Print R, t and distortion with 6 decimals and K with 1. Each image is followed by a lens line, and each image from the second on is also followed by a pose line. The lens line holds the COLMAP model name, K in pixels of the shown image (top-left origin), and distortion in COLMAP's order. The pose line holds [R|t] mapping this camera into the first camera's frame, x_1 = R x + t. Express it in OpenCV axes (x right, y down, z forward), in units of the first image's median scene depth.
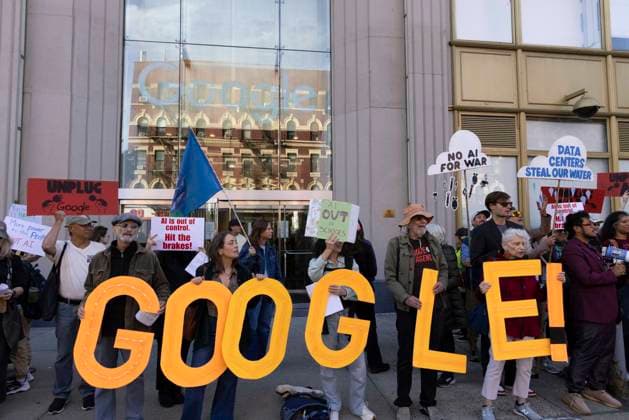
lens RADIAL K [[425.5, 0, 314.5], [0, 425.5, 210.0], [0, 0, 1]] dist [0.000172, 0.000022]
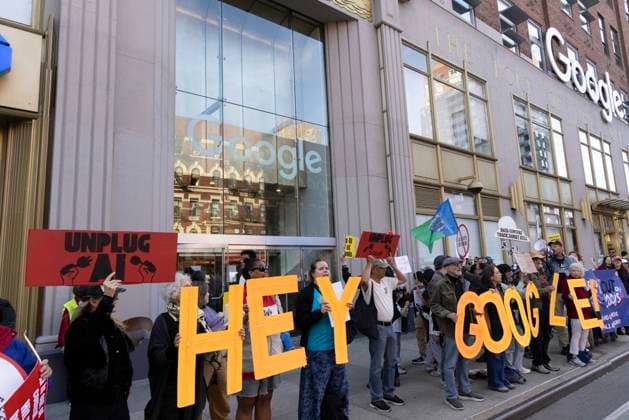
lens RADIAL K [[425.5, 0, 314.5], [0, 425.5, 210.0], [0, 0, 1]] dist [0.000172, 0.000022]
pose [[0.855263, 0.046934, 0.516065, -0.357731], [0.005286, 0.995048, -0.099256, -0.002089], [-0.518168, 0.087618, 0.850779, -0.015259]]
